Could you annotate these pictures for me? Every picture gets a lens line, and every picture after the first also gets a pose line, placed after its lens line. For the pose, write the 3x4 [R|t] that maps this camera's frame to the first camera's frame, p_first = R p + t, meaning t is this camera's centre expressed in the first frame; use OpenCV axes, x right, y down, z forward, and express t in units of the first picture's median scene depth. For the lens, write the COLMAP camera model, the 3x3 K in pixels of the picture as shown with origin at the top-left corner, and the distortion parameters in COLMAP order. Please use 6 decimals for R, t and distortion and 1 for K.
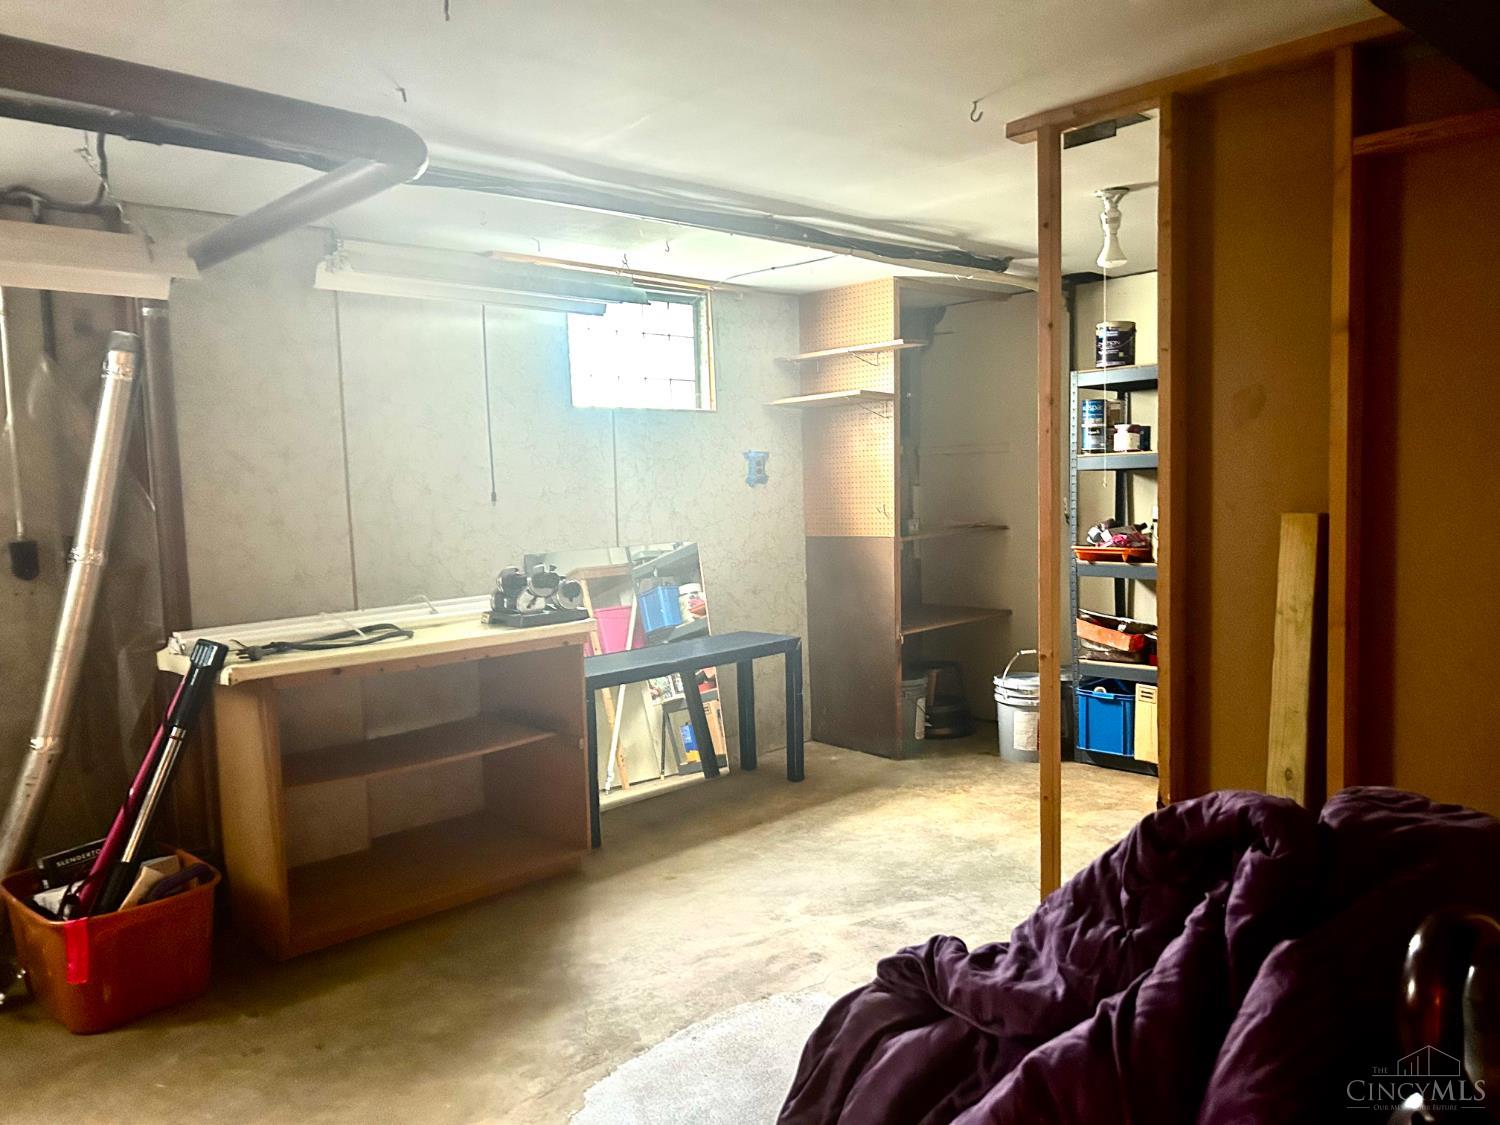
lens RADIAL K [[1137.6, 0, 745.1], [0, 1137.6, 565.4], [0, 0, 1]] dist [0.065524, -0.042992]
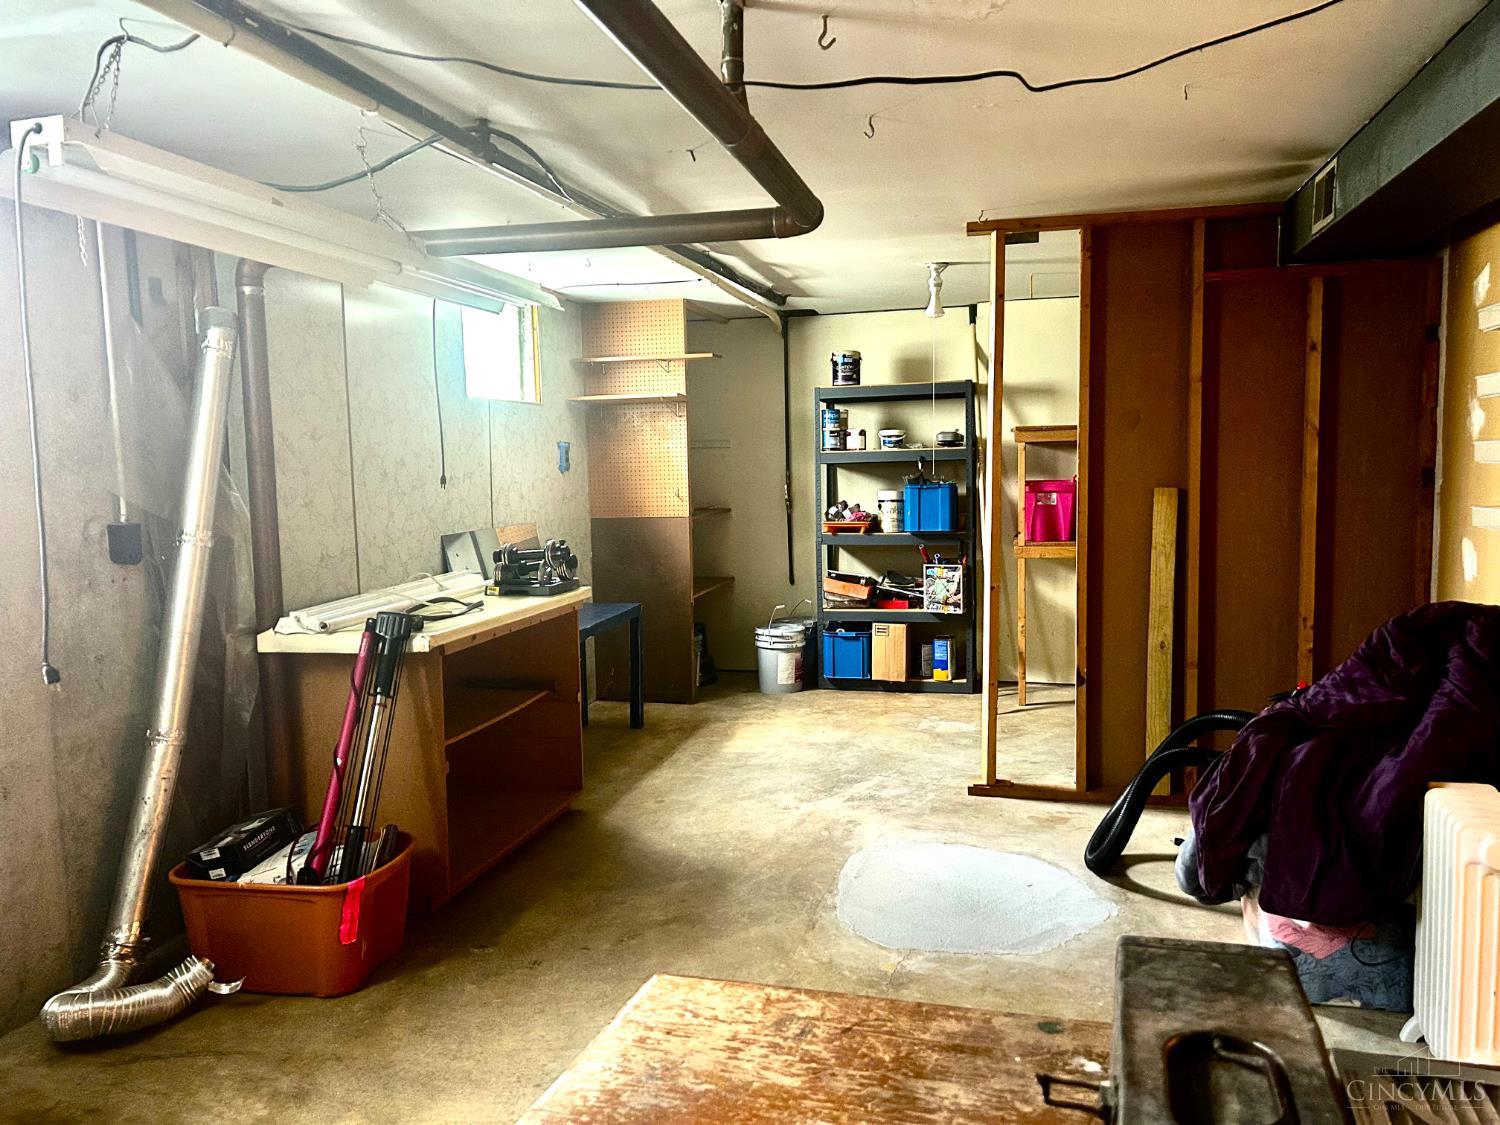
lens RADIAL K [[1137.6, 0, 747.5], [0, 1137.6, 555.2], [0, 0, 1]] dist [0.065524, -0.042992]
pose [[0.840970, -0.031984, 0.540135, -0.607102], [0.034554, 0.999388, 0.005380, 0.014619], [-0.539977, 0.014139, 0.841561, -0.048532]]
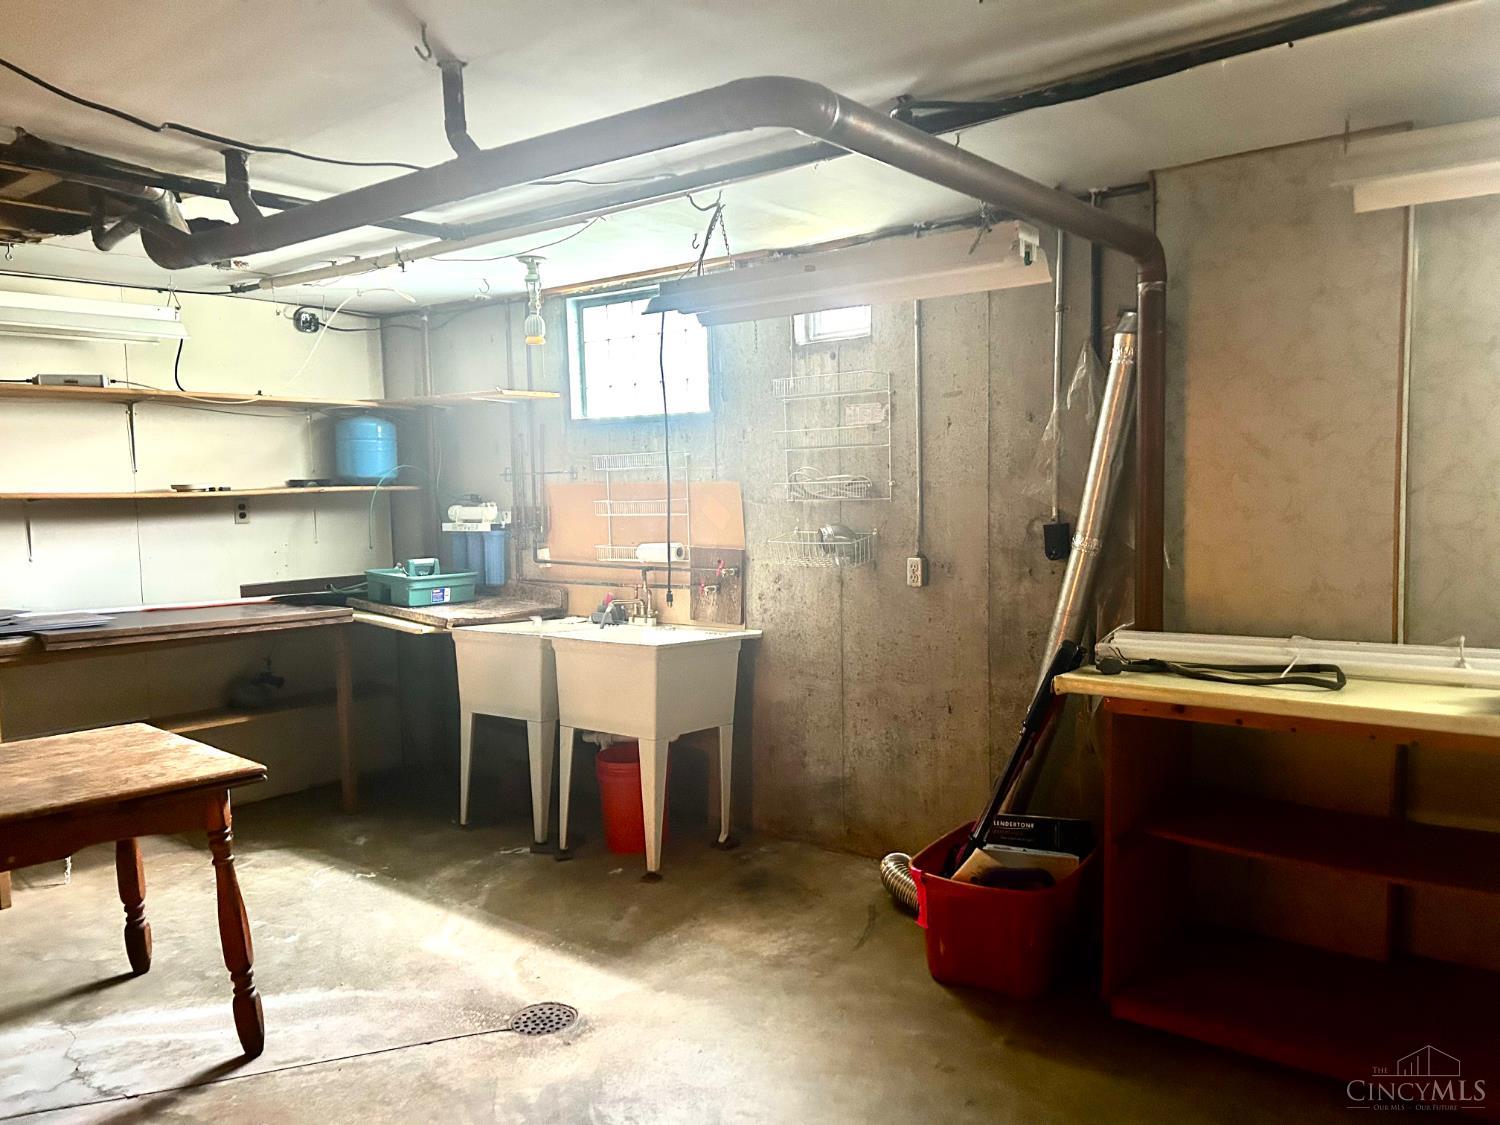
lens RADIAL K [[1137.6, 0, 754.1], [0, 1137.6, 576.1], [0, 0, 1]] dist [0.065524, -0.042992]
pose [[0.157057, 0.111041, -0.981327, 0.323499], [-0.059498, 0.992918, 0.102831, -0.056186], [0.985796, 0.042236, 0.162551, 0.479594]]
